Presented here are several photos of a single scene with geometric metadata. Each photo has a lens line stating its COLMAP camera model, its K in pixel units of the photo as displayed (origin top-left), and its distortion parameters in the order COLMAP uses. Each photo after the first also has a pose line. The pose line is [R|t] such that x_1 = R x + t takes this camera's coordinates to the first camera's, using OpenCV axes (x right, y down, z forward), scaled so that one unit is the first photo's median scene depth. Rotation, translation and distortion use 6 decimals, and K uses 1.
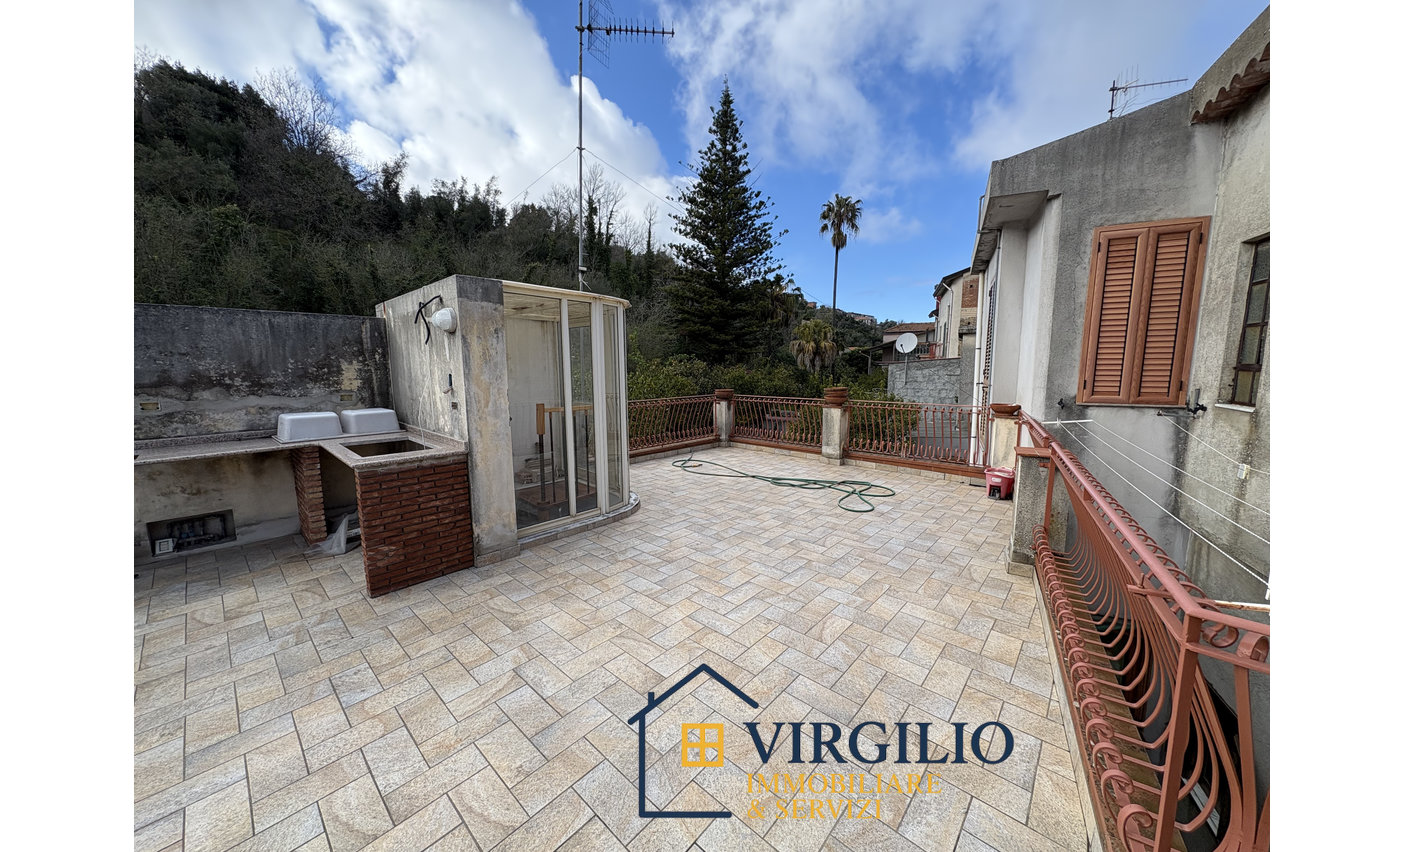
lens RADIAL K [[449.8, 0, 702.0], [0, 449.8, 426.0], [0, 0, 1]] dist [-0.000715, -0.000079]
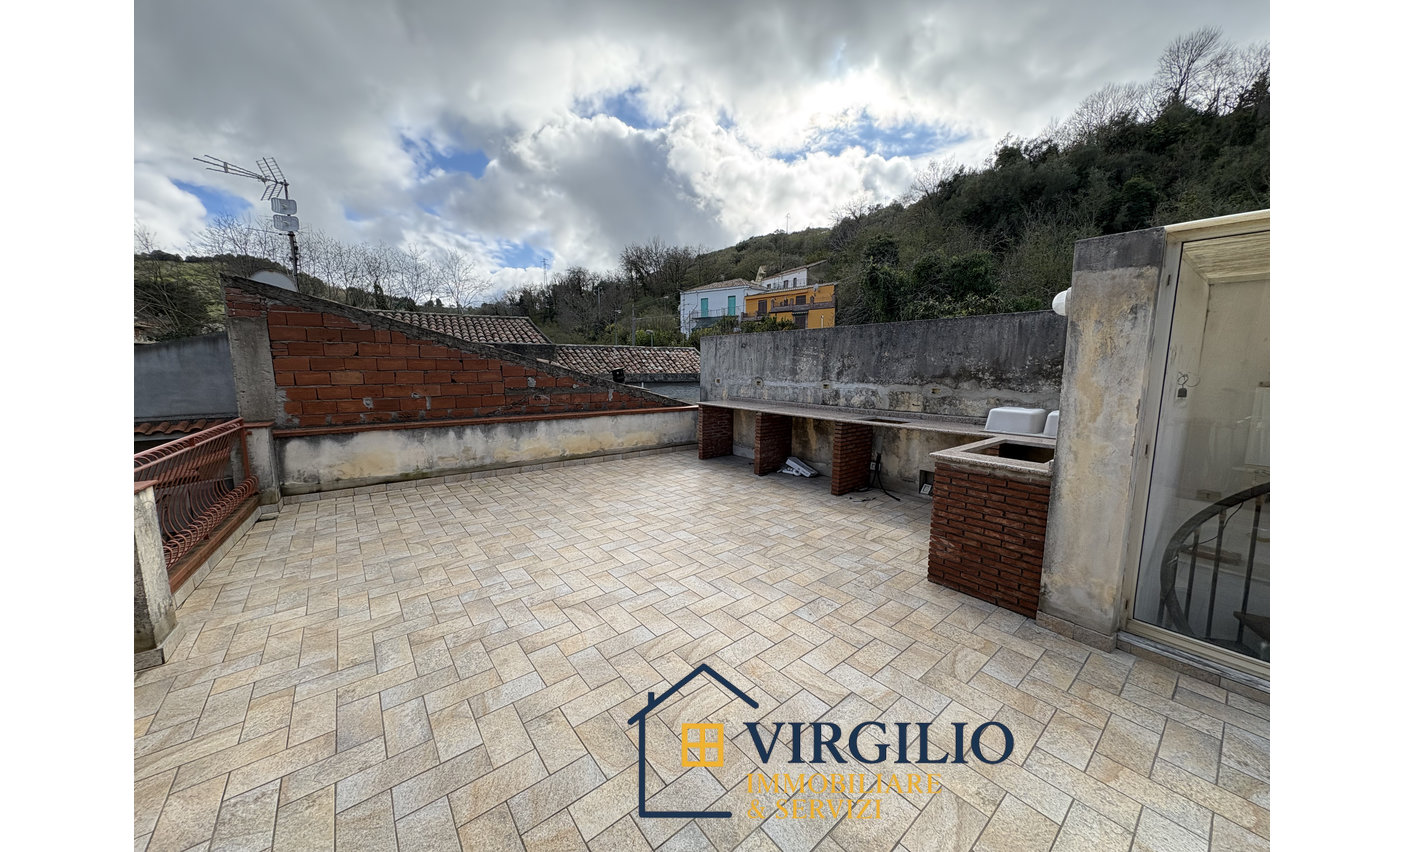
lens RADIAL K [[449.8, 0, 702.0], [0, 449.8, 426.0], [0, 0, 1]] dist [-0.000715, -0.000079]
pose [[-0.159305, 0.137635, -0.977588, 0.328295], [-0.132032, 0.978368, 0.159260, -0.070916], [0.978361, 0.154444, -0.137687, 0.536948]]
